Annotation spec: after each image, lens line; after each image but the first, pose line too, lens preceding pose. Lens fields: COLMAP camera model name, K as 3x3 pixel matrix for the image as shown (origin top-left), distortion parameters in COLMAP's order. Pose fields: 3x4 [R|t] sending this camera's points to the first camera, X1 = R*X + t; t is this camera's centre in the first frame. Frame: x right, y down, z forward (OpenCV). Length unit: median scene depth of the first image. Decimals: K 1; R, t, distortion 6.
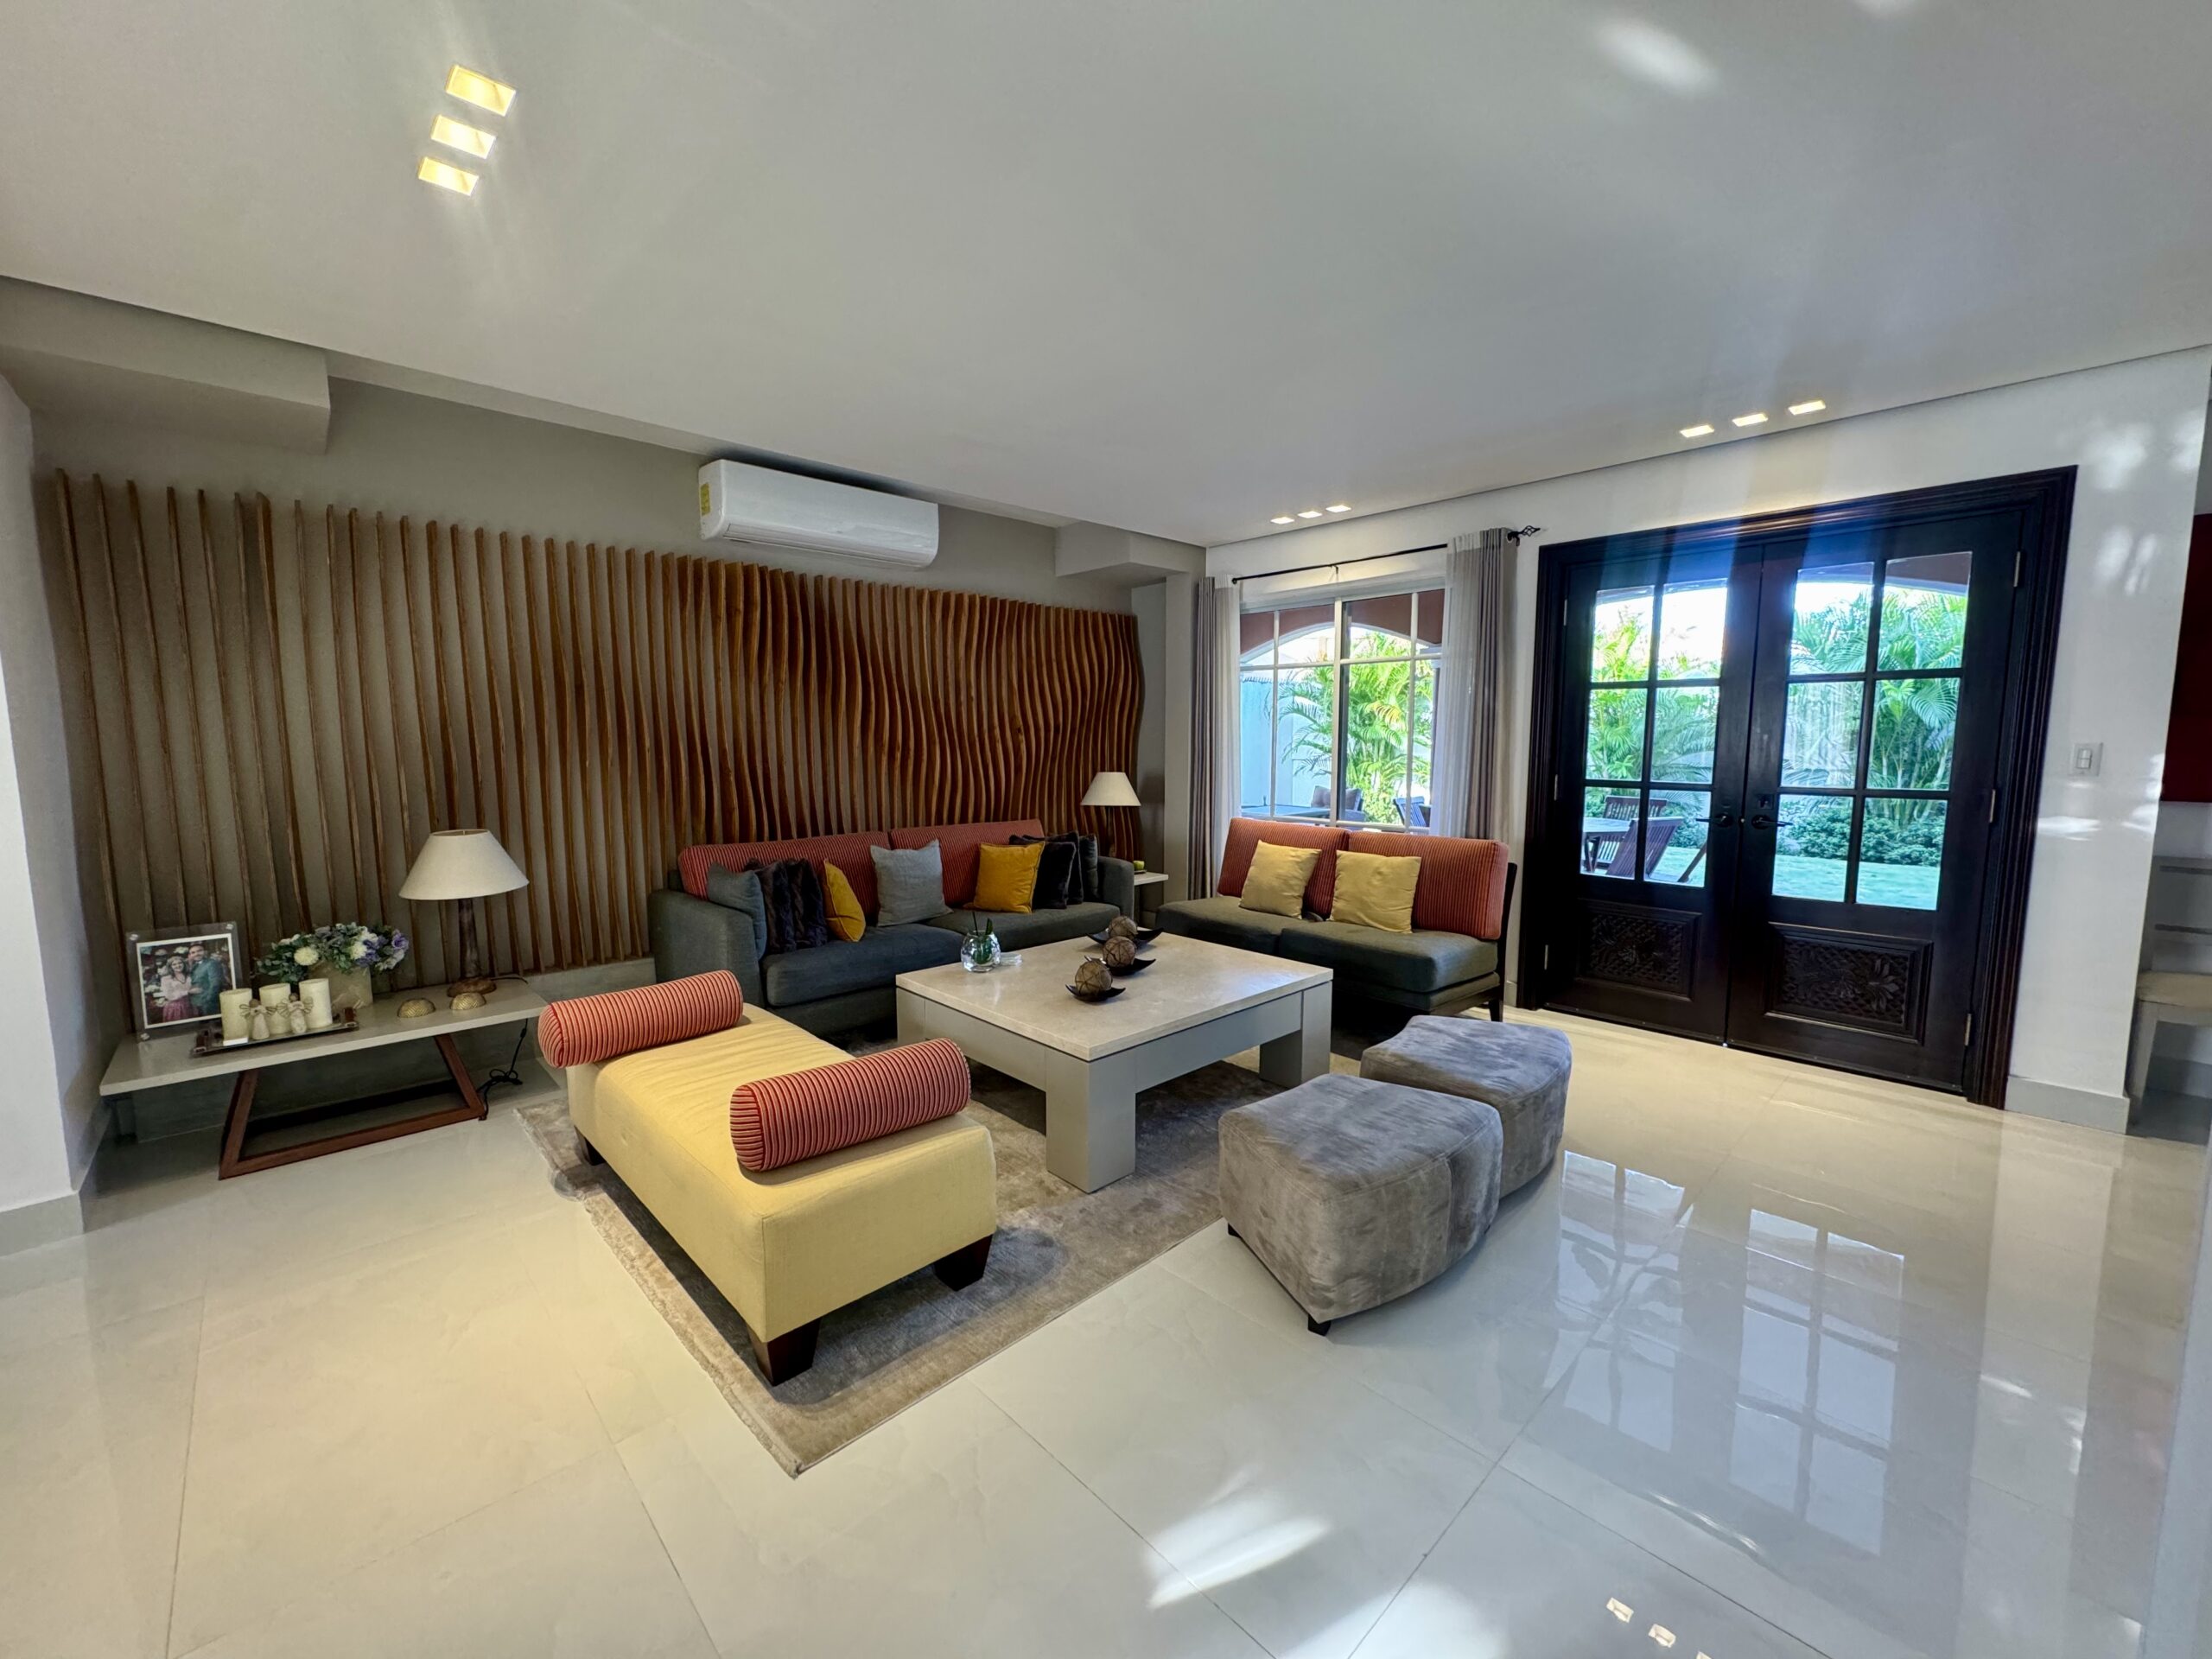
lens RADIAL K [[887.1, 0, 1110.9], [0, 887.1, 824.1], [0, 0, 1]] dist [0.000994, -0.000027]
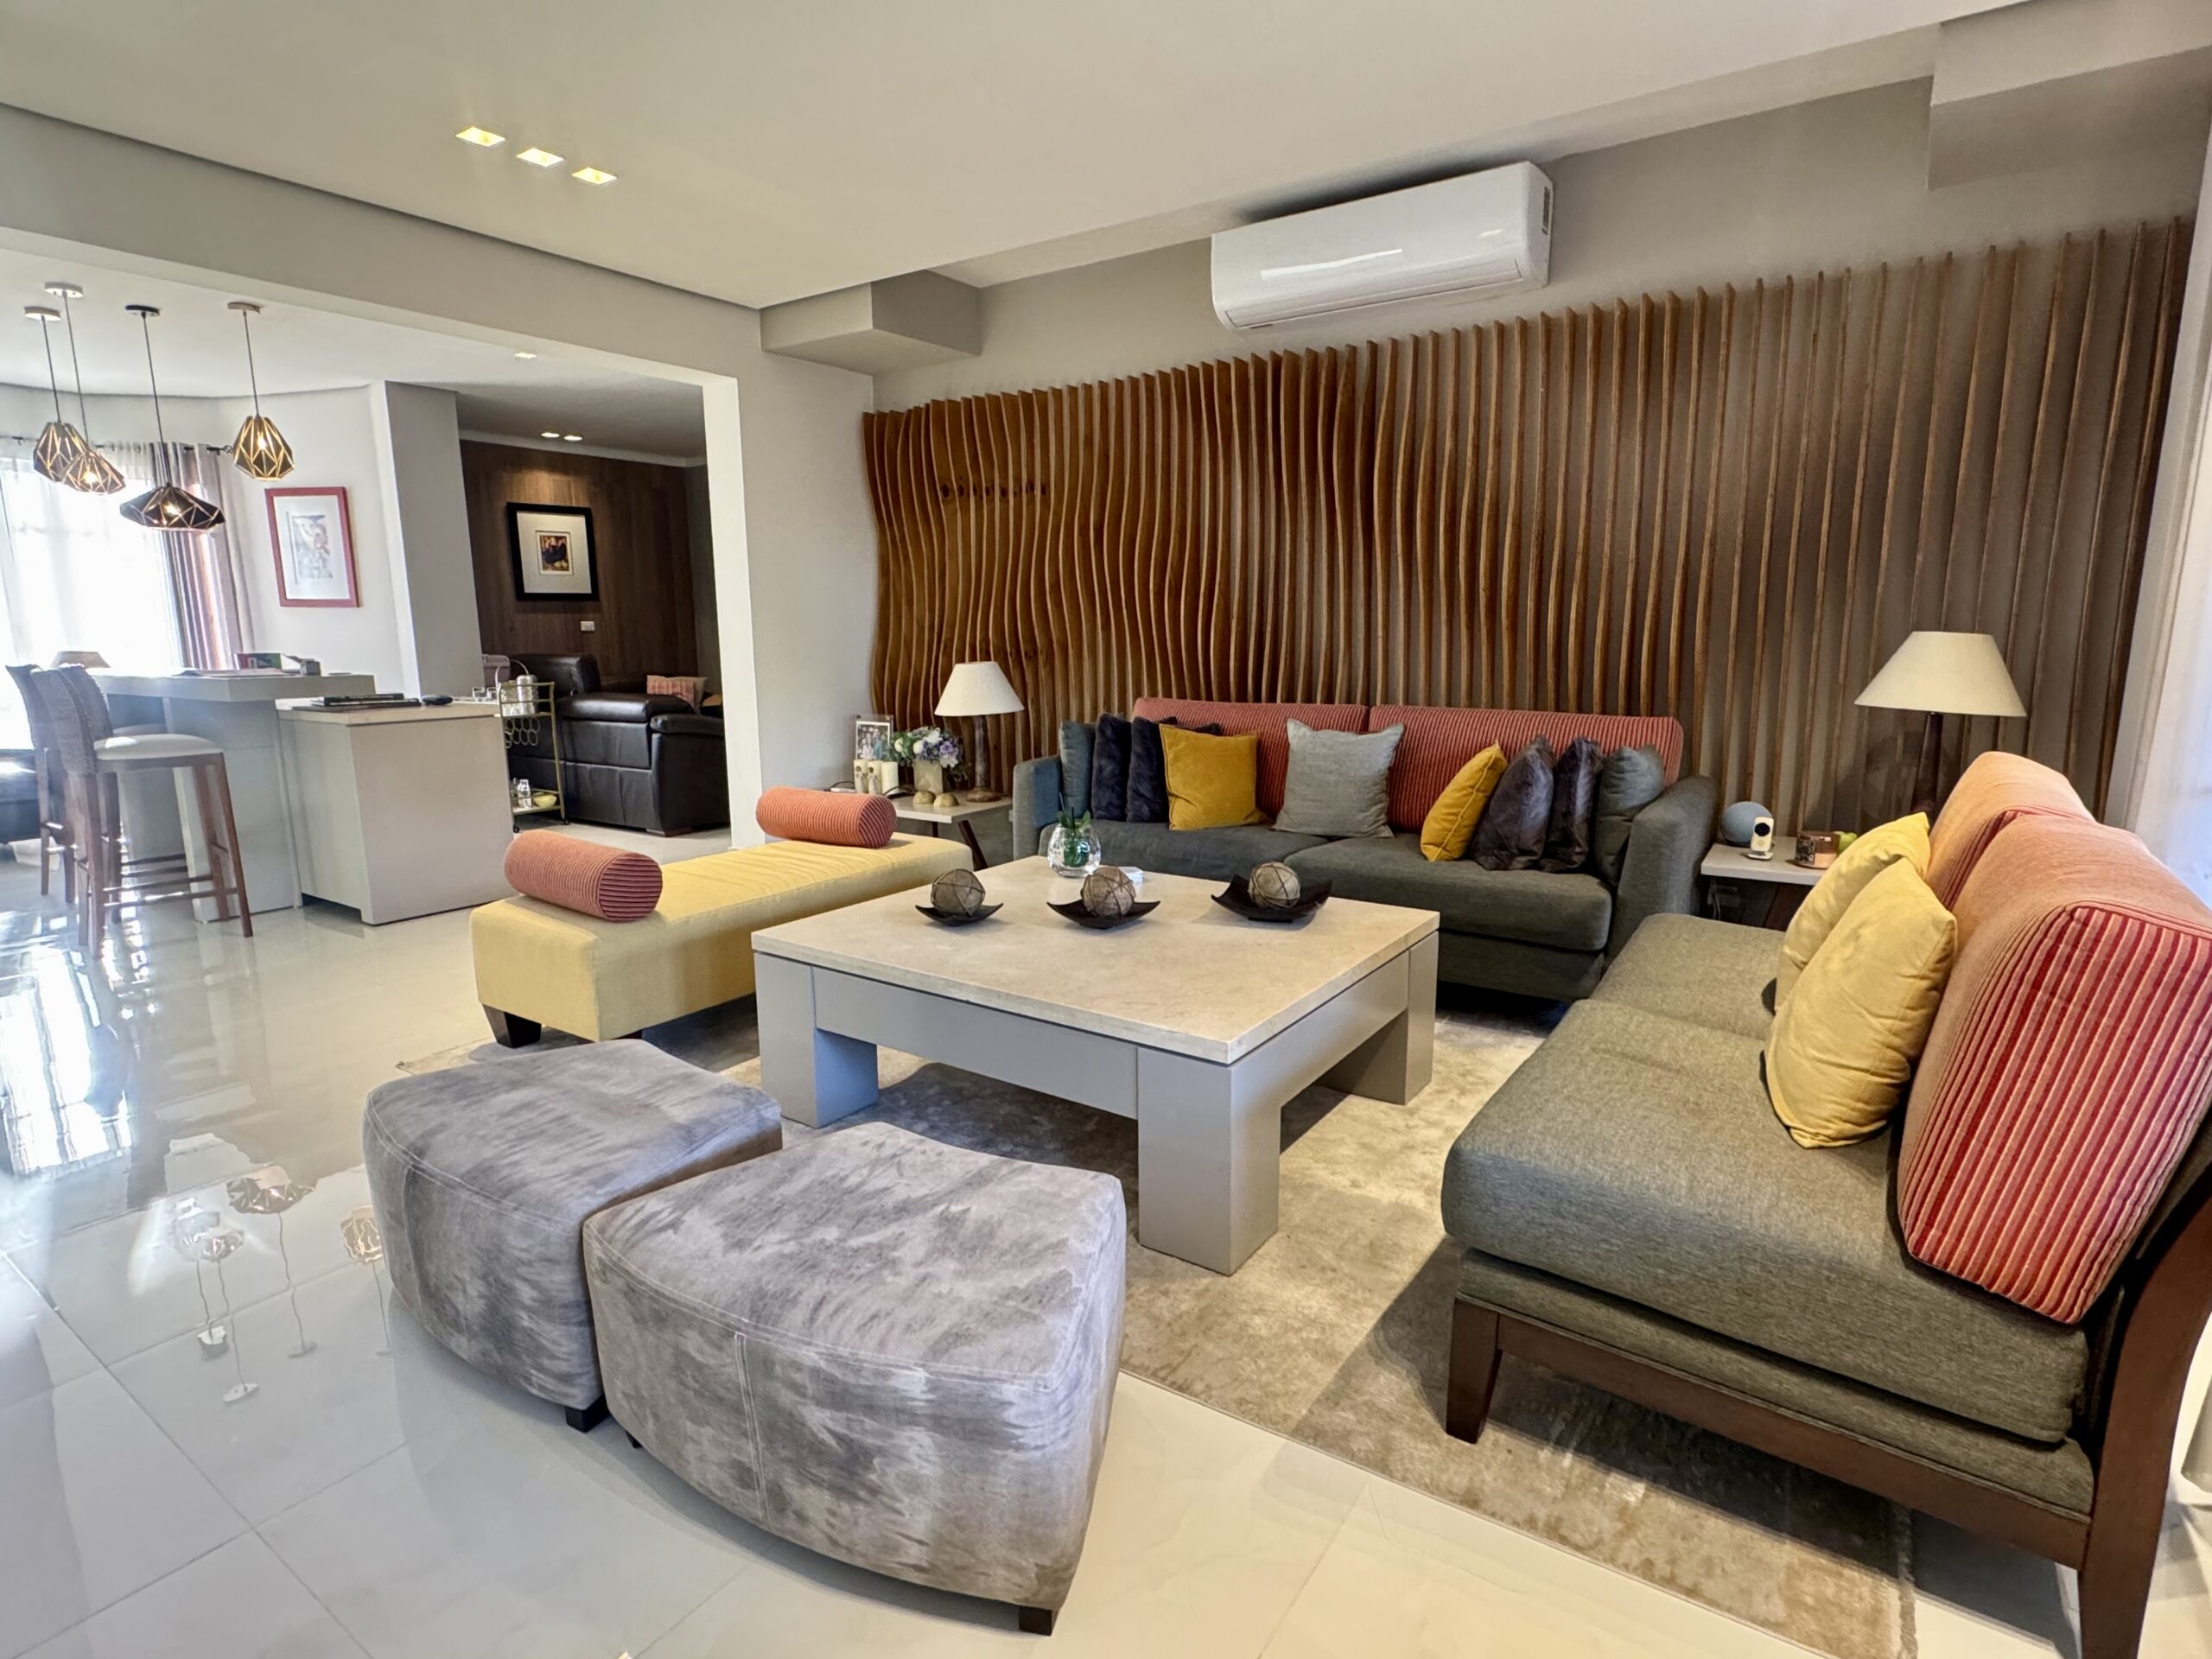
lens RADIAL K [[1140.6, 0, 1111.2], [0, 1140.6, 818.2], [0, 0, 1]] dist [0.018320, 0.000492]
pose [[0.209059, 0.177022, -0.961747, 0.782789], [-0.090061, 0.982785, 0.161317, -0.041240], [0.973747, 0.052891, 0.221402, 0.803296]]
